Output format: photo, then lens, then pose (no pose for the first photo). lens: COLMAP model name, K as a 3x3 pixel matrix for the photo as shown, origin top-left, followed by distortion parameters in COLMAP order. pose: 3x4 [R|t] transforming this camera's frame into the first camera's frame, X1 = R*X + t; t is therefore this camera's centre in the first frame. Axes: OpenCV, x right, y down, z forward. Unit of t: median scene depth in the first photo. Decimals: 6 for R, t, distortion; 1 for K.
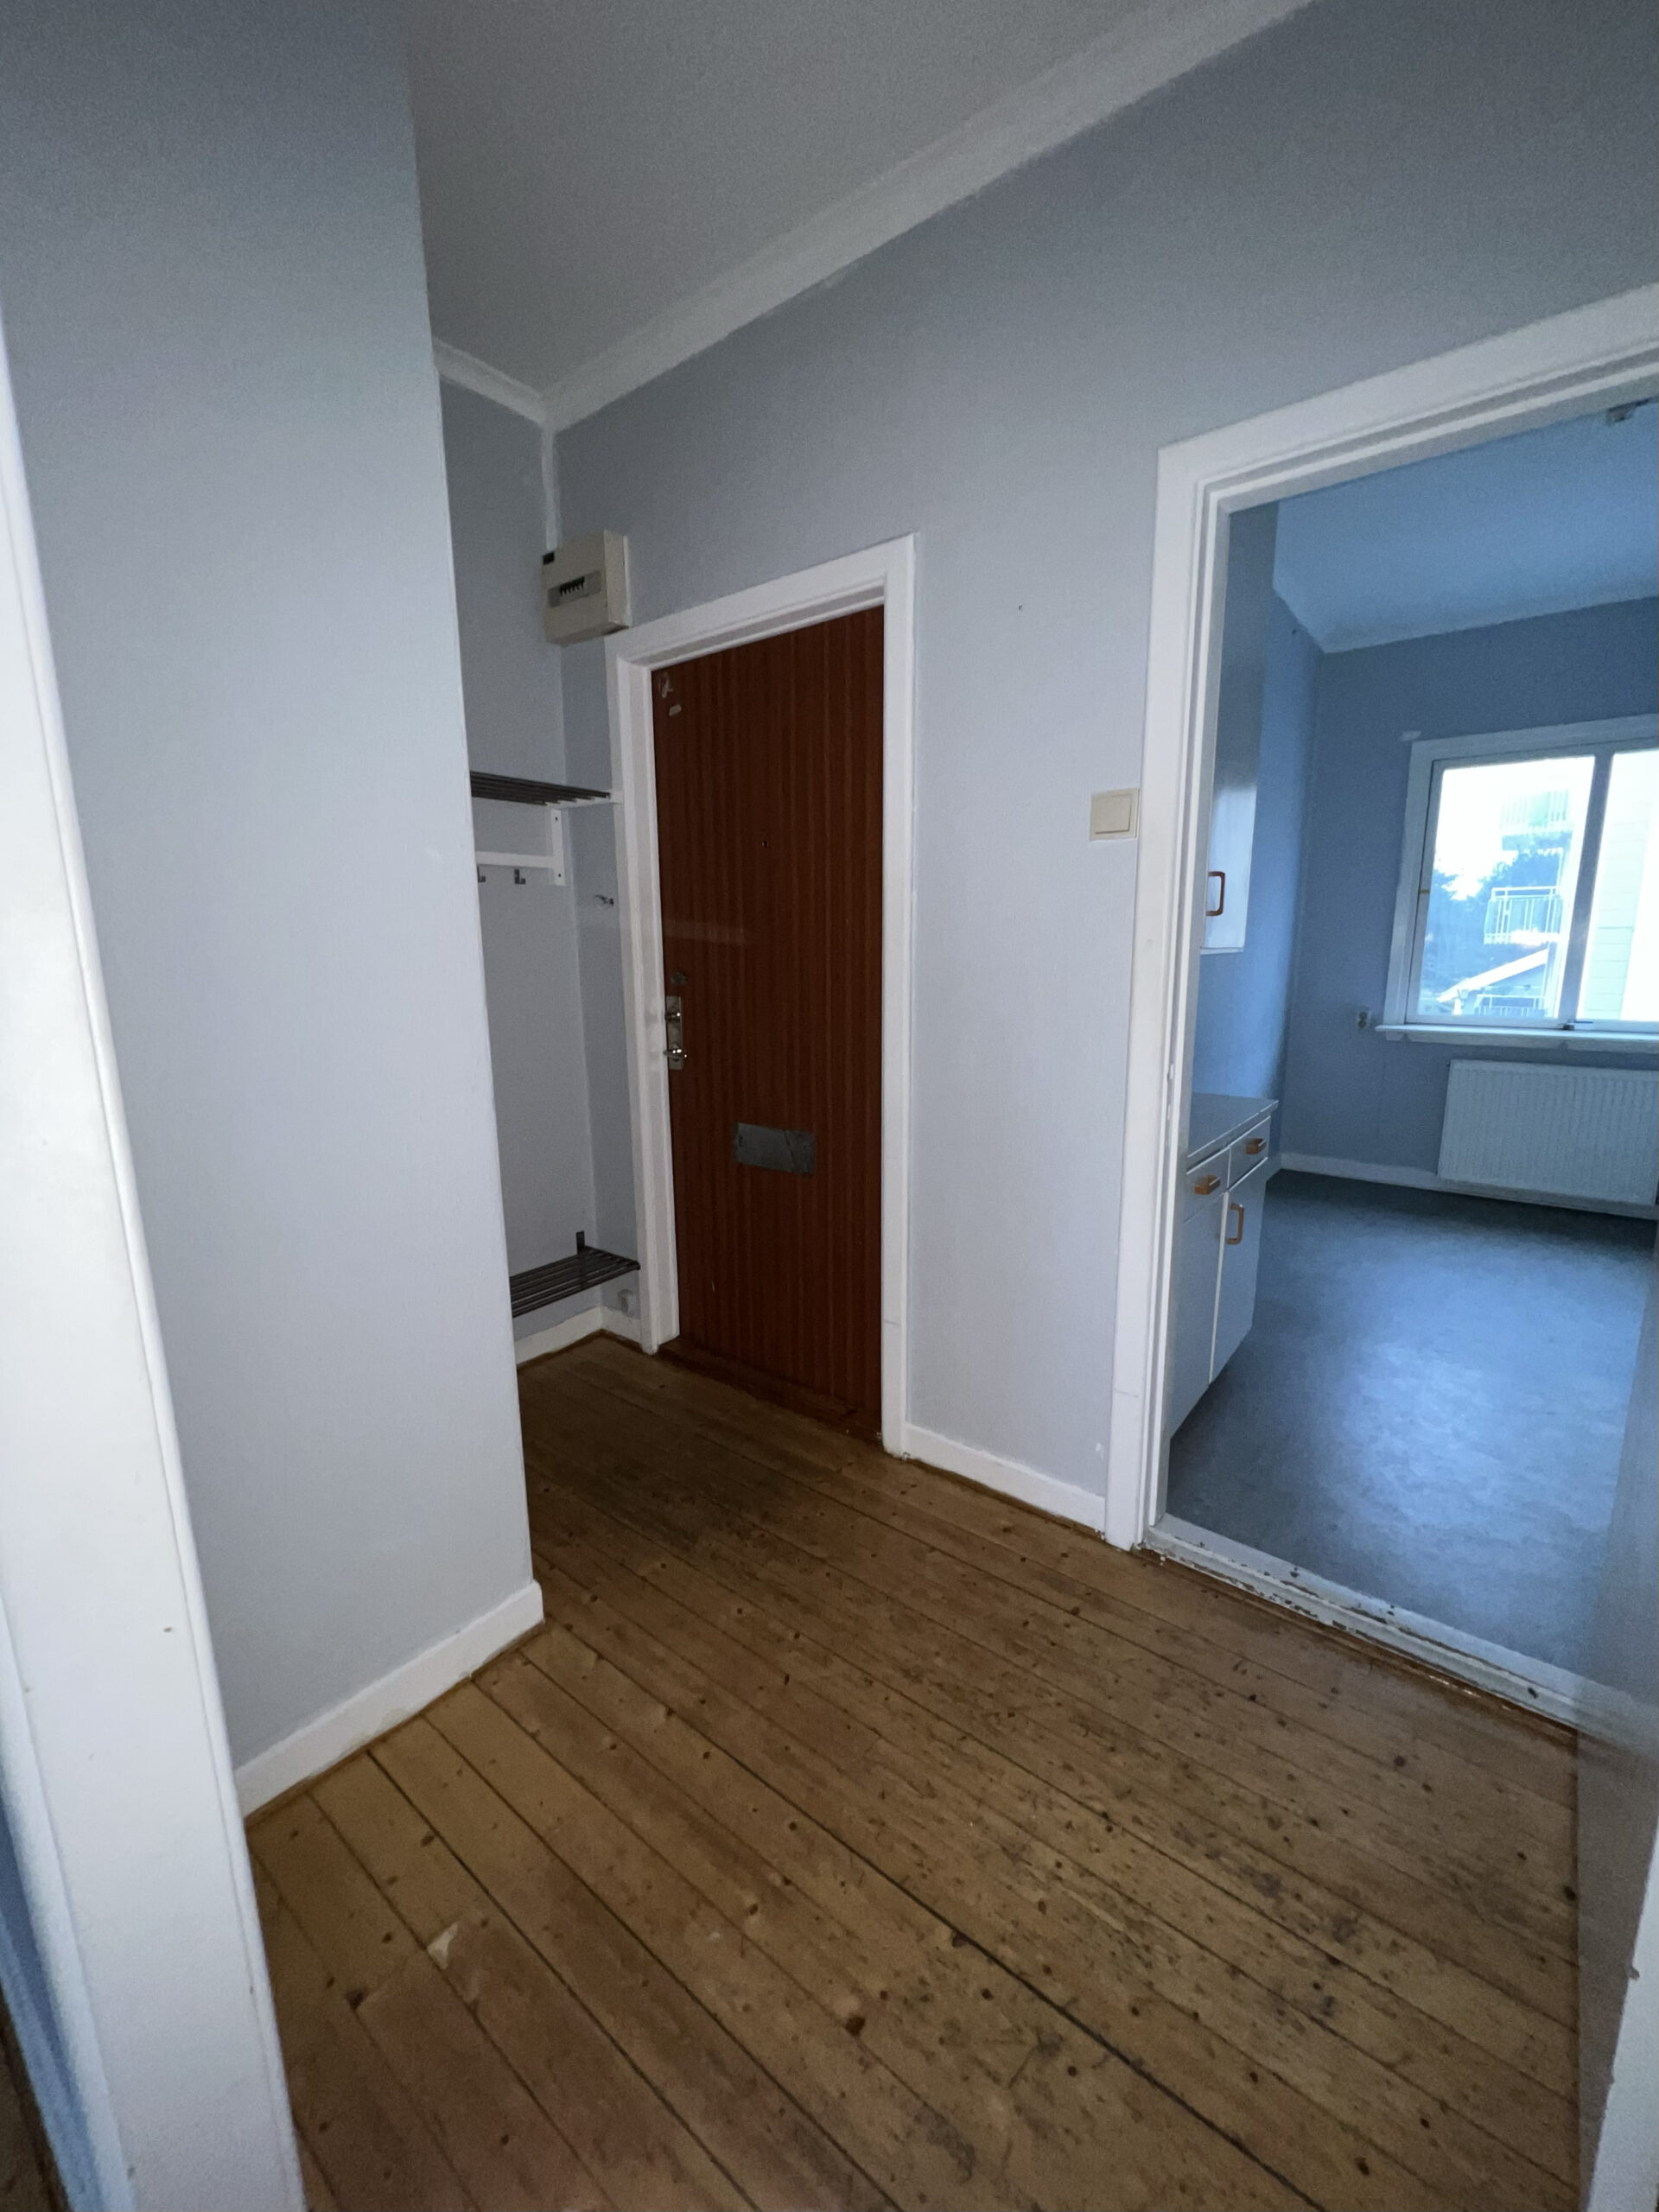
lens RADIAL K [[885.6, 0, 829.5], [0, 885.6, 1106.0], [0, 0, 1]] dist [0.011640, -0.000203]
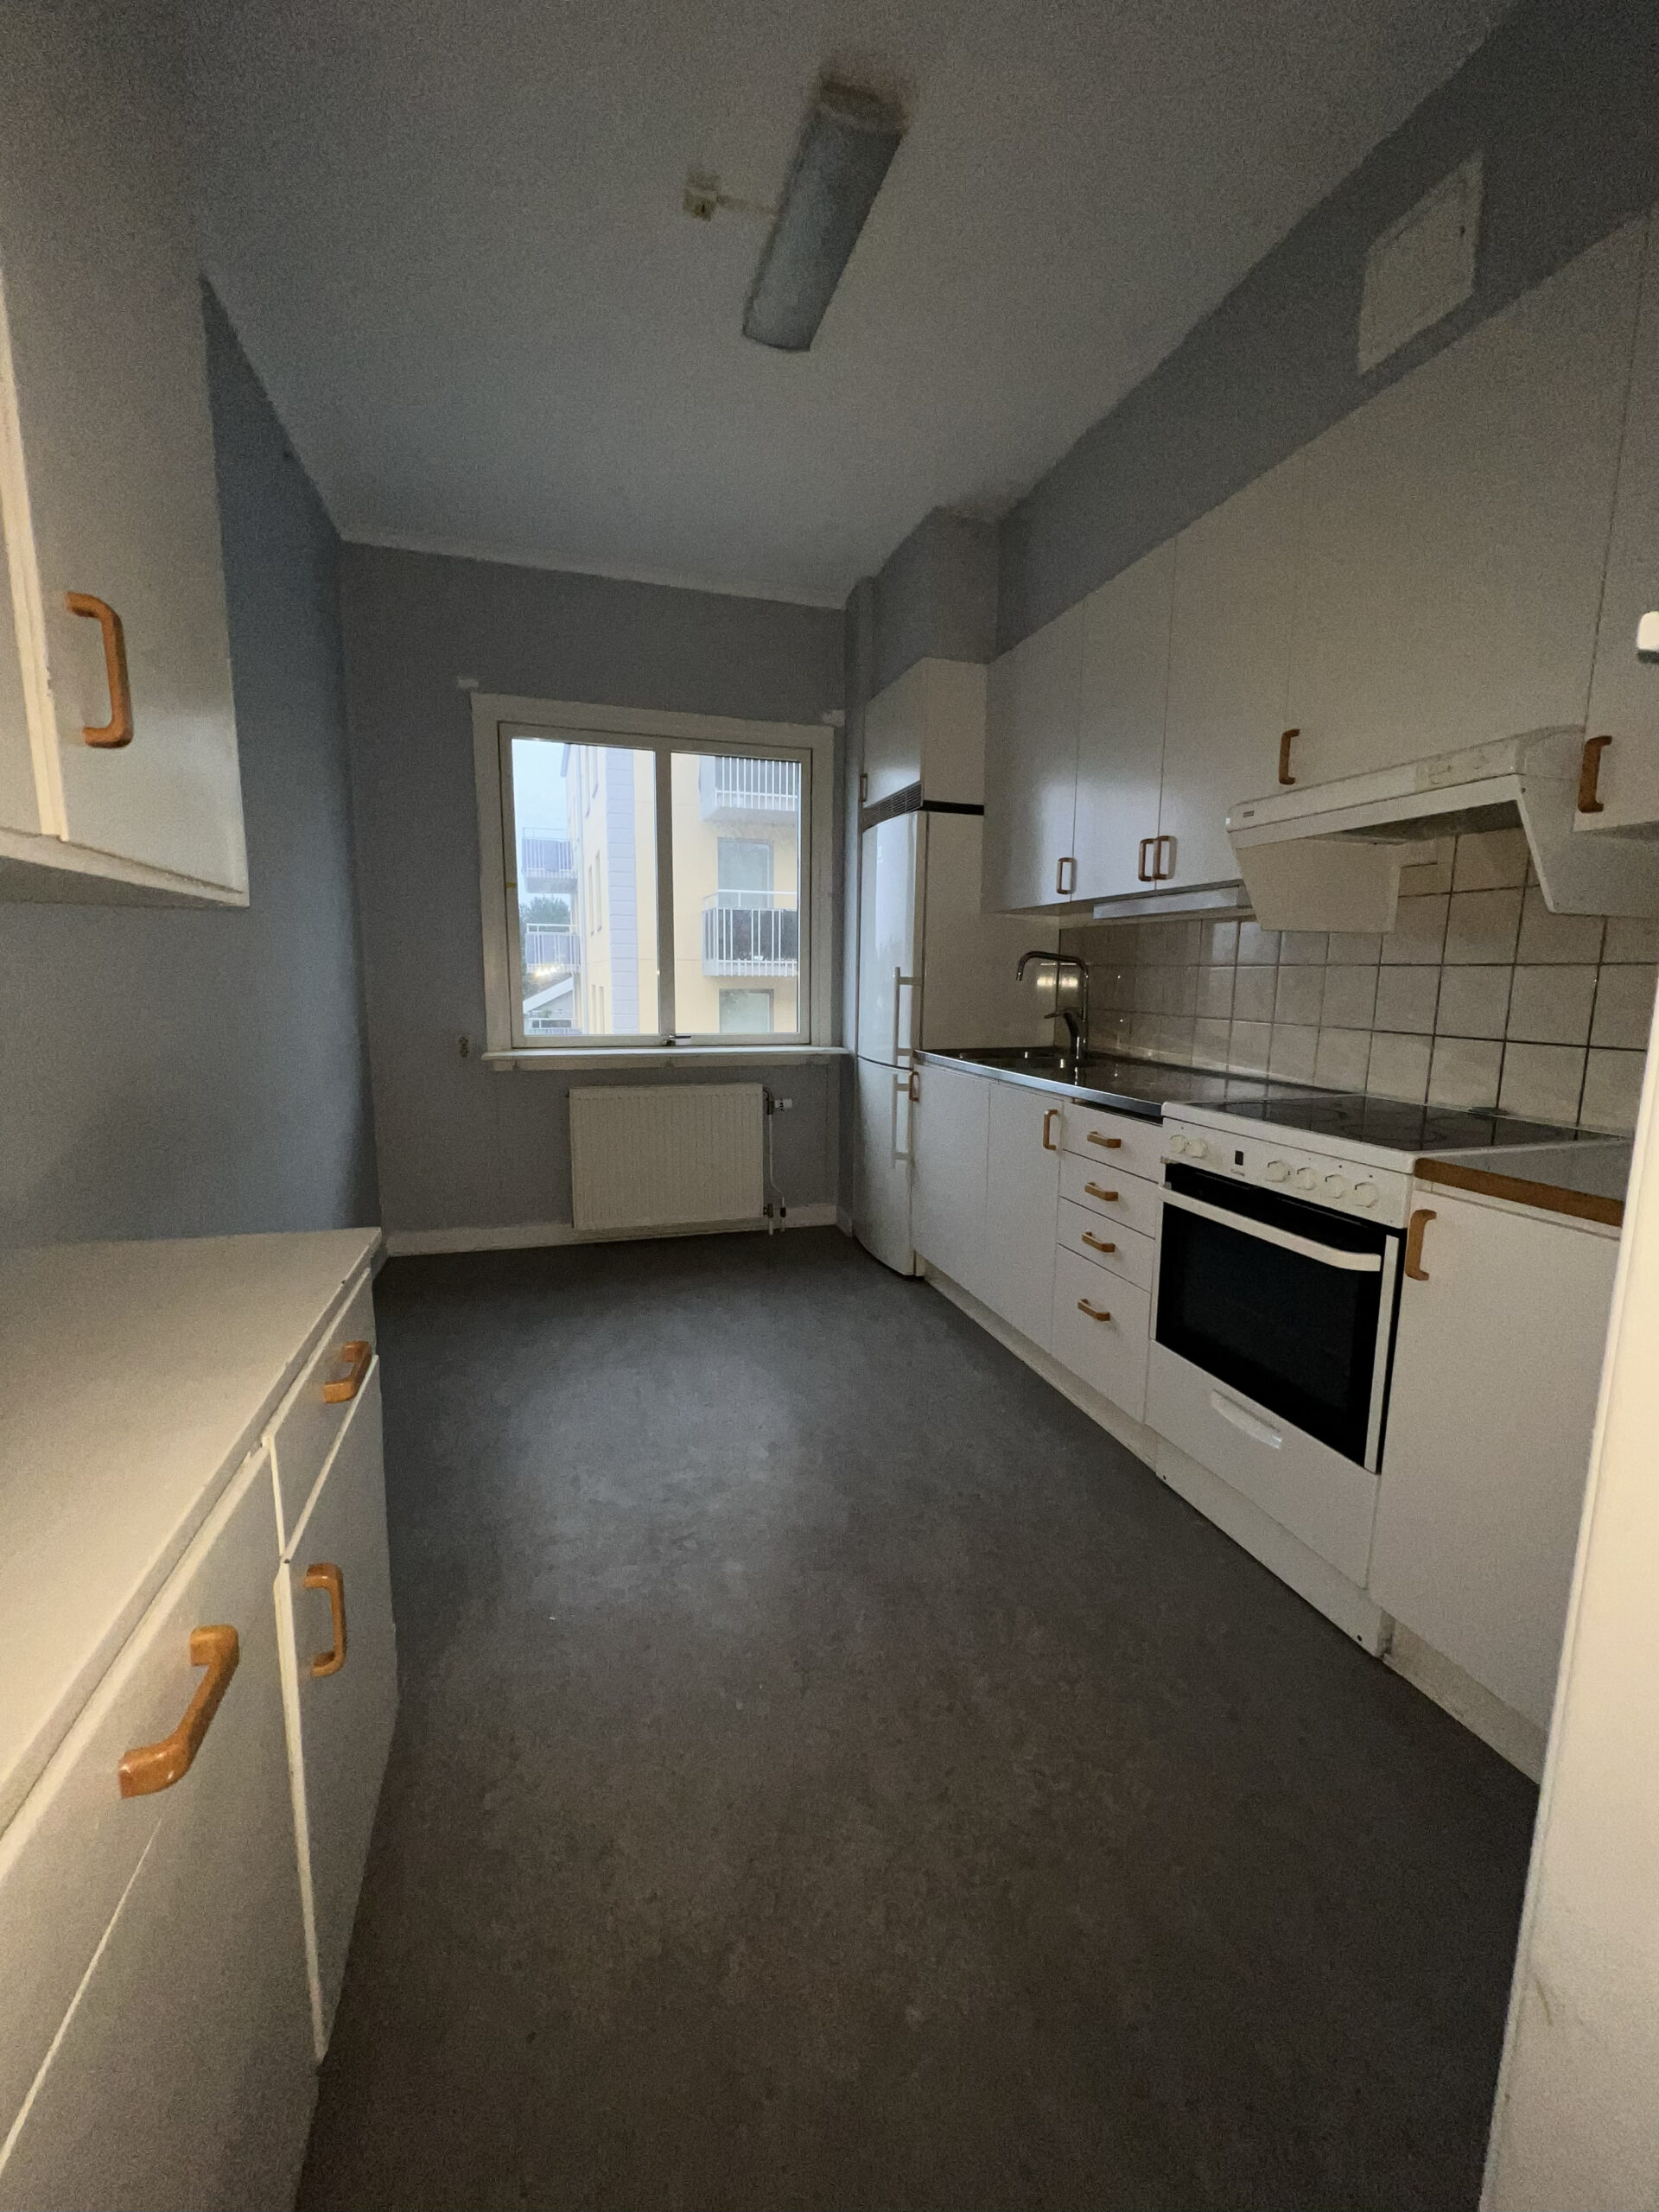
lens RADIAL K [[885.6, 0, 829.5], [0, 885.6, 1106.0], [0, 0, 1]] dist [0.011640, -0.000203]
pose [[0.575325, -0.109046, 0.810623, 0.158548], [0.134814, 0.990161, 0.037516, -0.034252], [-0.806738, 0.087699, 0.584365, 0.316964]]
